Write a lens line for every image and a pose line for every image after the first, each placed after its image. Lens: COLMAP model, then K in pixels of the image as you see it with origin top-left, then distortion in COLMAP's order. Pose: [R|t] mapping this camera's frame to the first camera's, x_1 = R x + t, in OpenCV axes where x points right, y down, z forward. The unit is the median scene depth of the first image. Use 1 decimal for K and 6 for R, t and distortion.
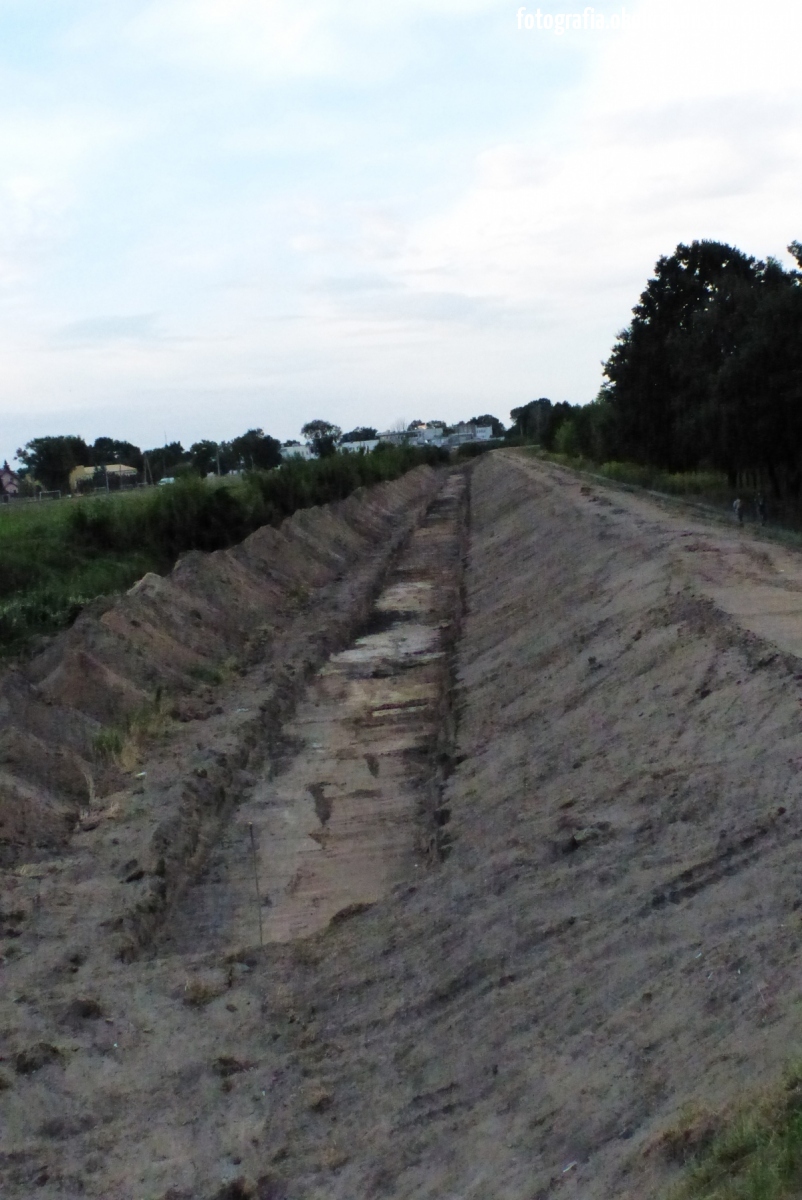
lens RADIAL K [[1338.3, 0, 358.9], [0, 1338.3, 596.4], [0, 0, 1]] dist [-0.025042, 0.001175]
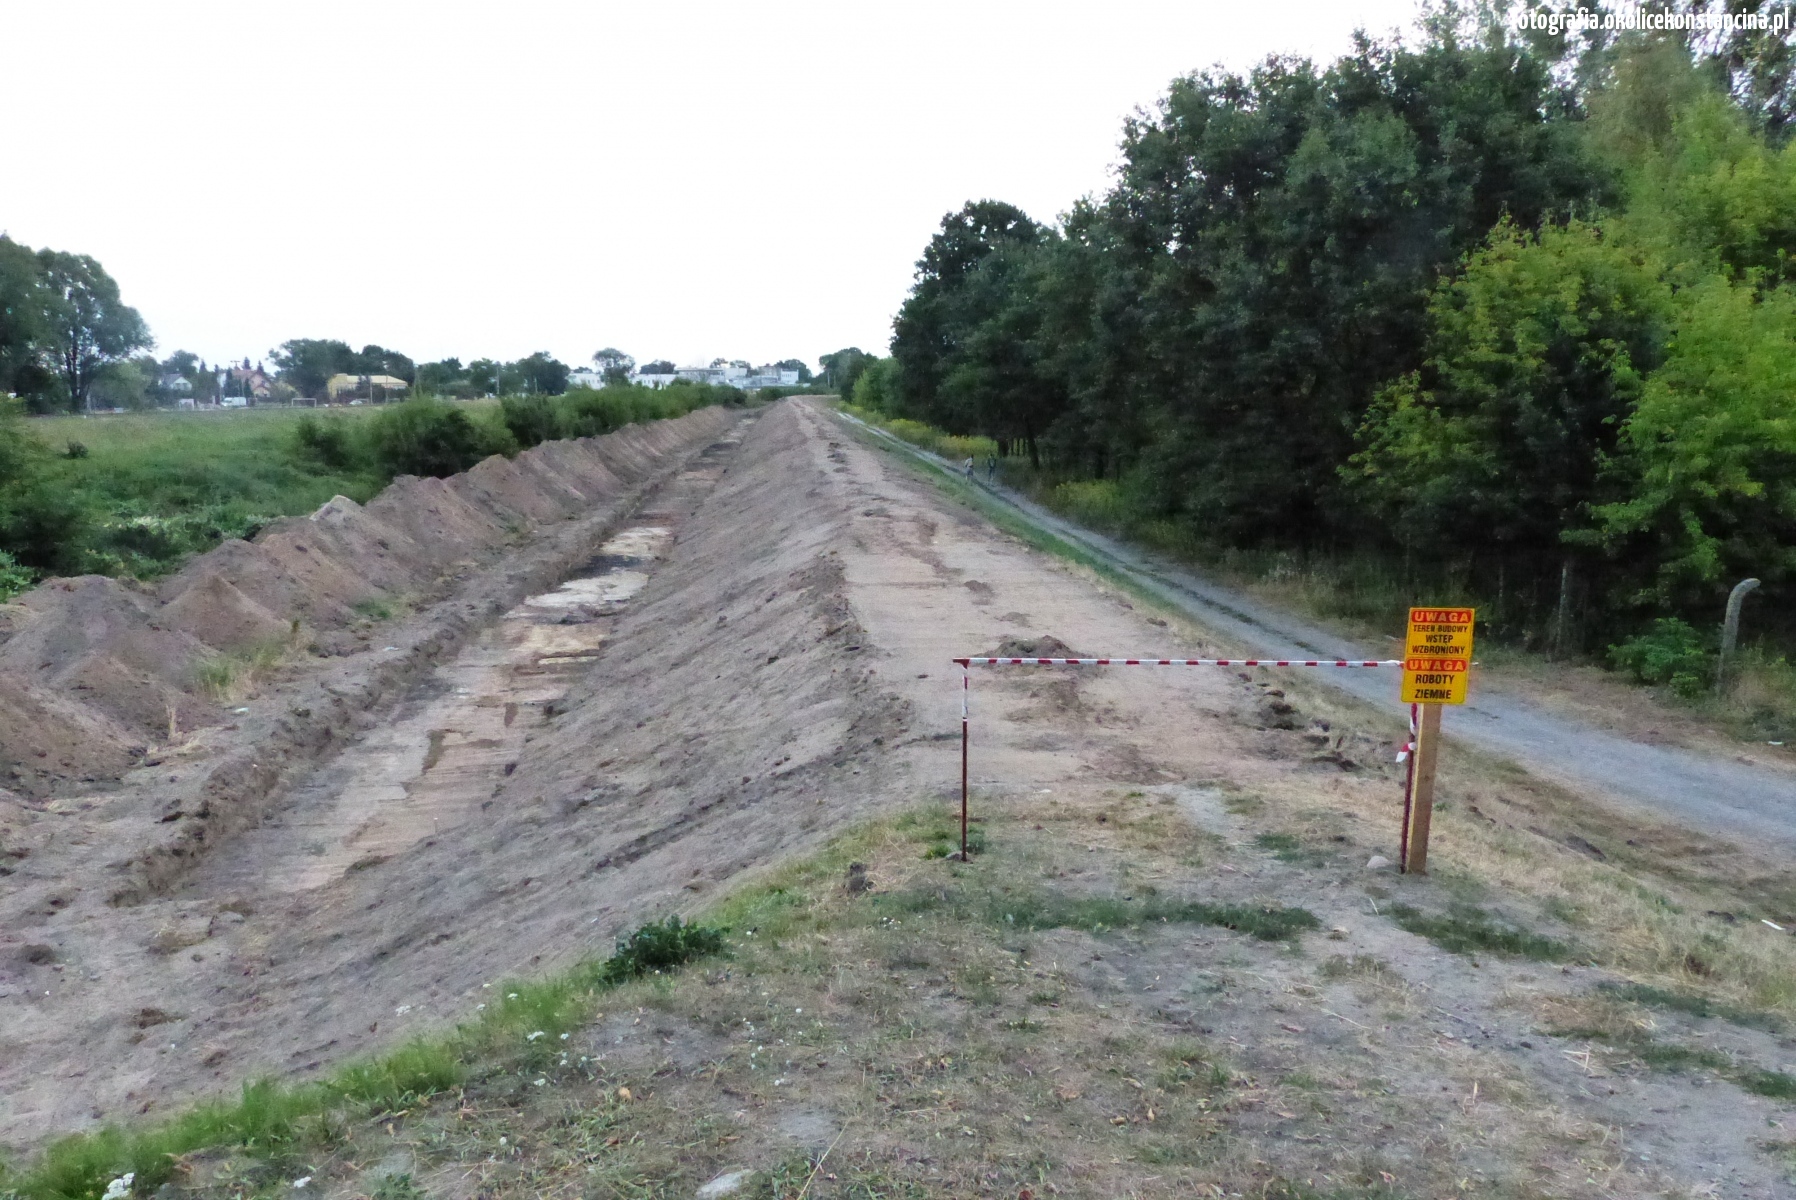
lens RADIAL K [[1397.3, 0, 928.7], [0, 1397.3, 615.9], [0, 0, 1]] dist [-0.040601, 0.015695]
pose [[0.985068, 0.066499, 0.158805, 0.100206], [-0.074090, 0.996351, 0.042363, -0.005506], [-0.155409, -0.053496, 0.986401, -0.013982]]
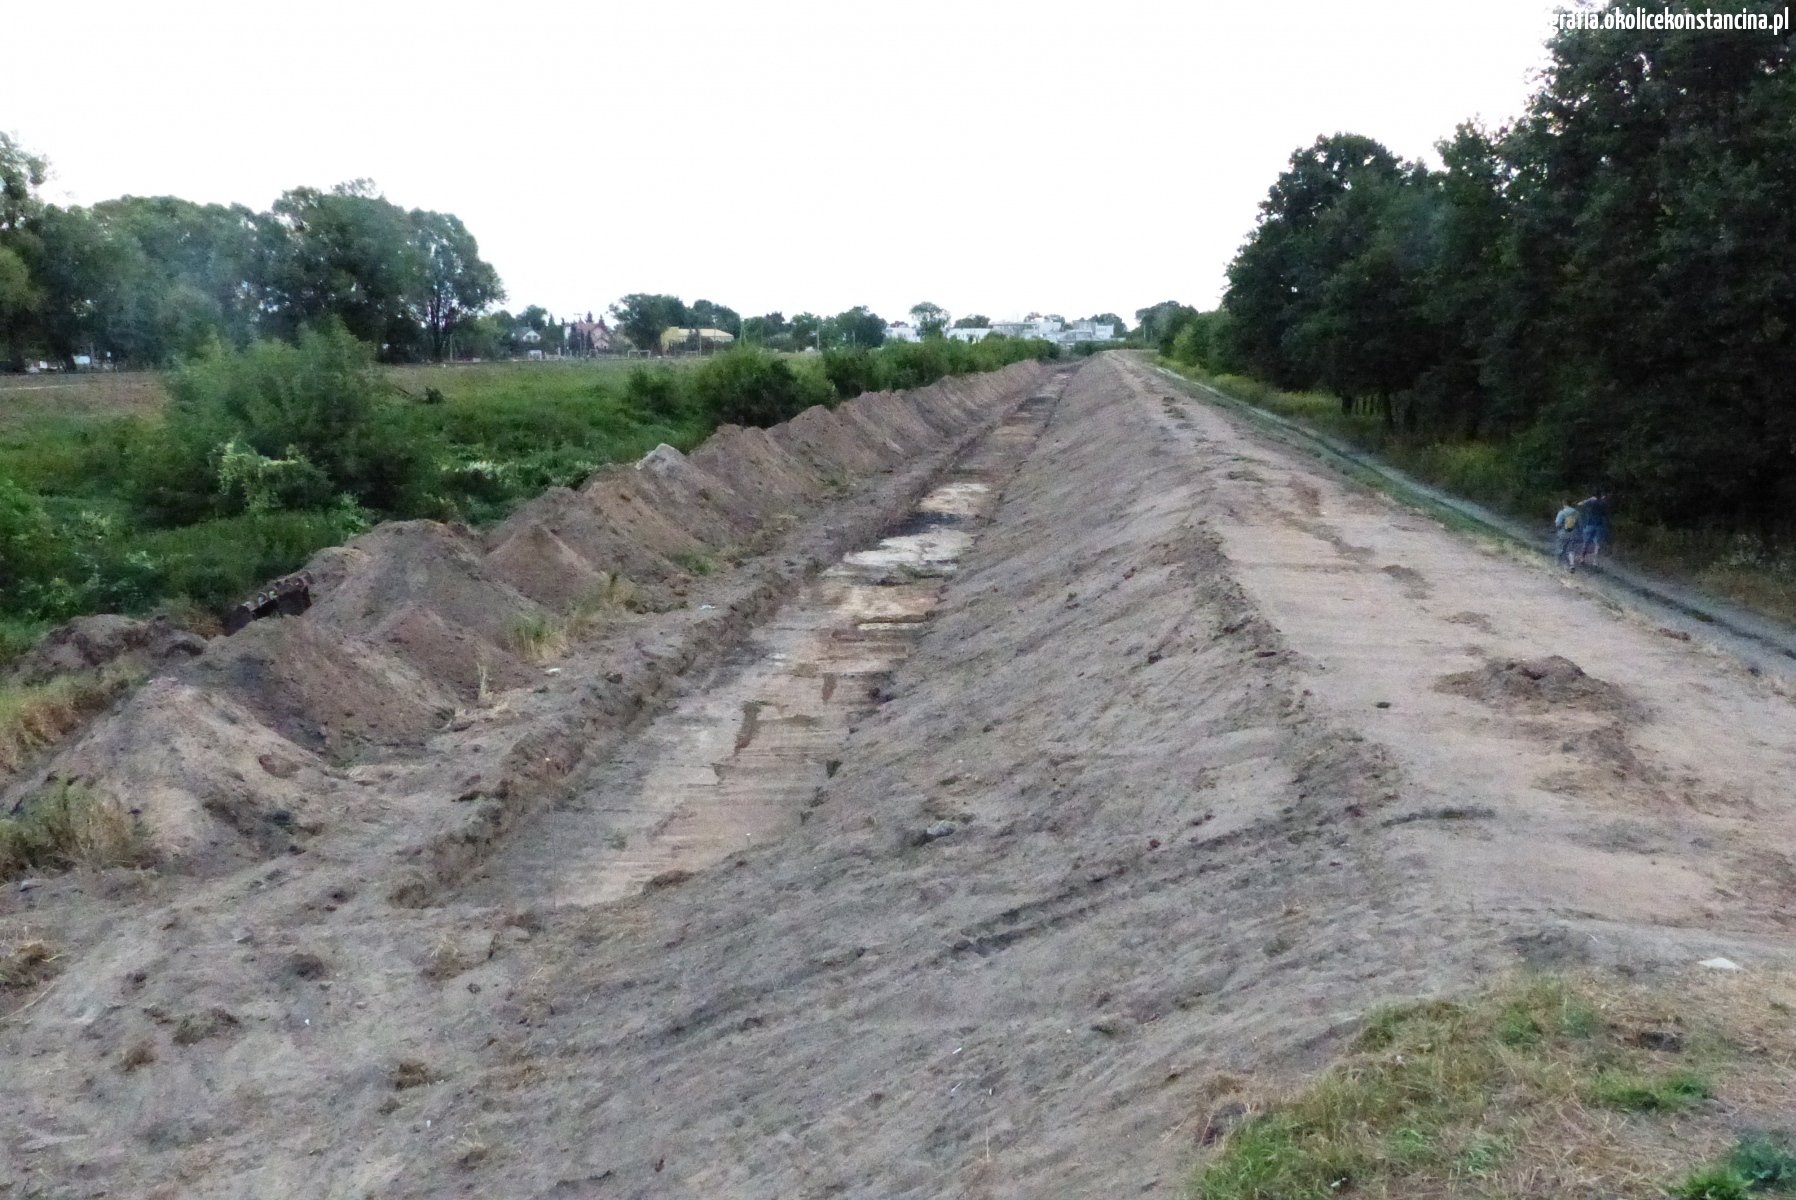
lens RADIAL K [[1340.0, 0, 898.0], [0, 1340.0, 600.0], [0, 0, 1]] dist [-0.023399, 0.005544]
pose [[0.991993, 0.106044, -0.068594, 0.077235], [-0.099944, 0.991185, 0.086971, -0.007594], [0.077212, -0.079419, 0.993847, 0.098857]]
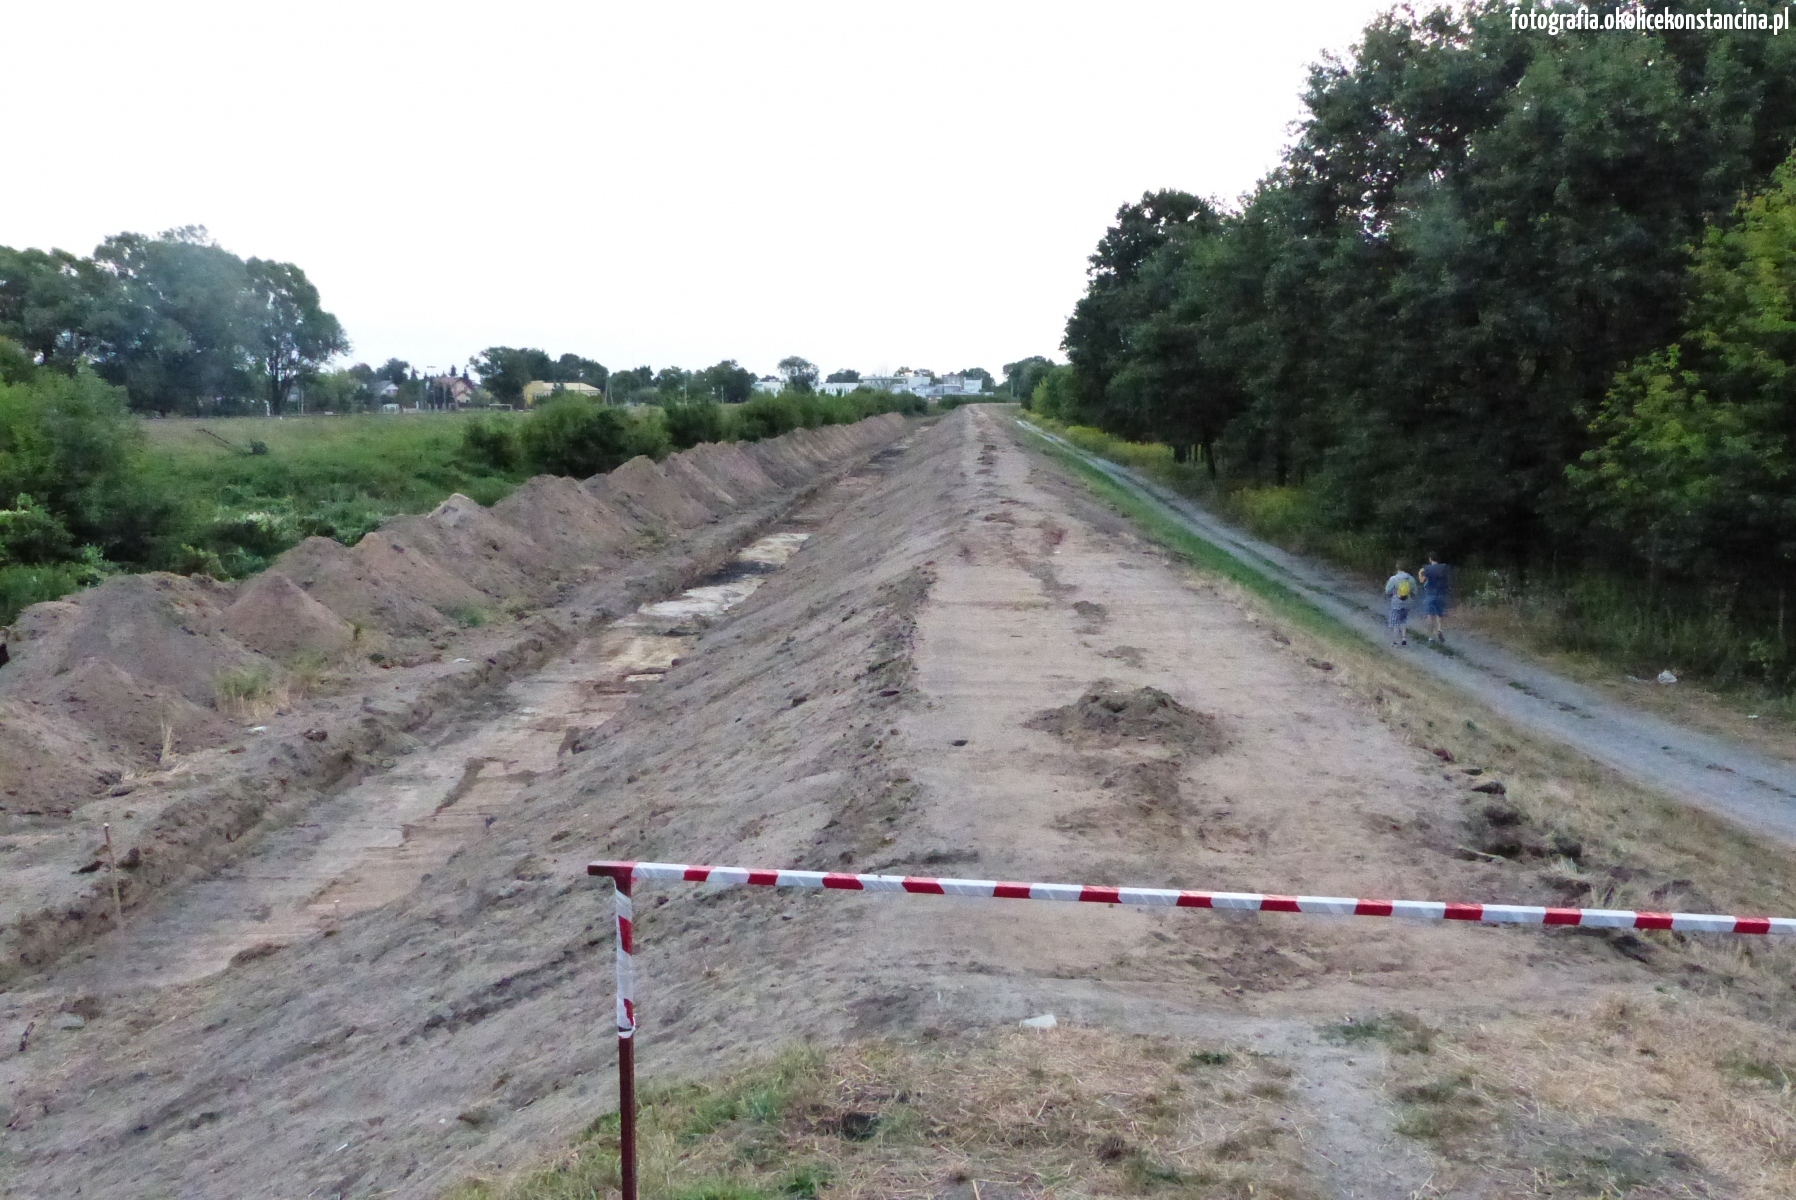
lens RADIAL K [[1325.5, 0, 945.0], [0, 1325.5, 597.0], [0, 0, 1]] dist [-0.026475, 0.010154]
pose [[0.995734, 0.090220, 0.019331, 0.155345], [-0.090847, 0.995269, 0.034439, -0.008980], [-0.016133, -0.036048, 0.999220, 0.125130]]
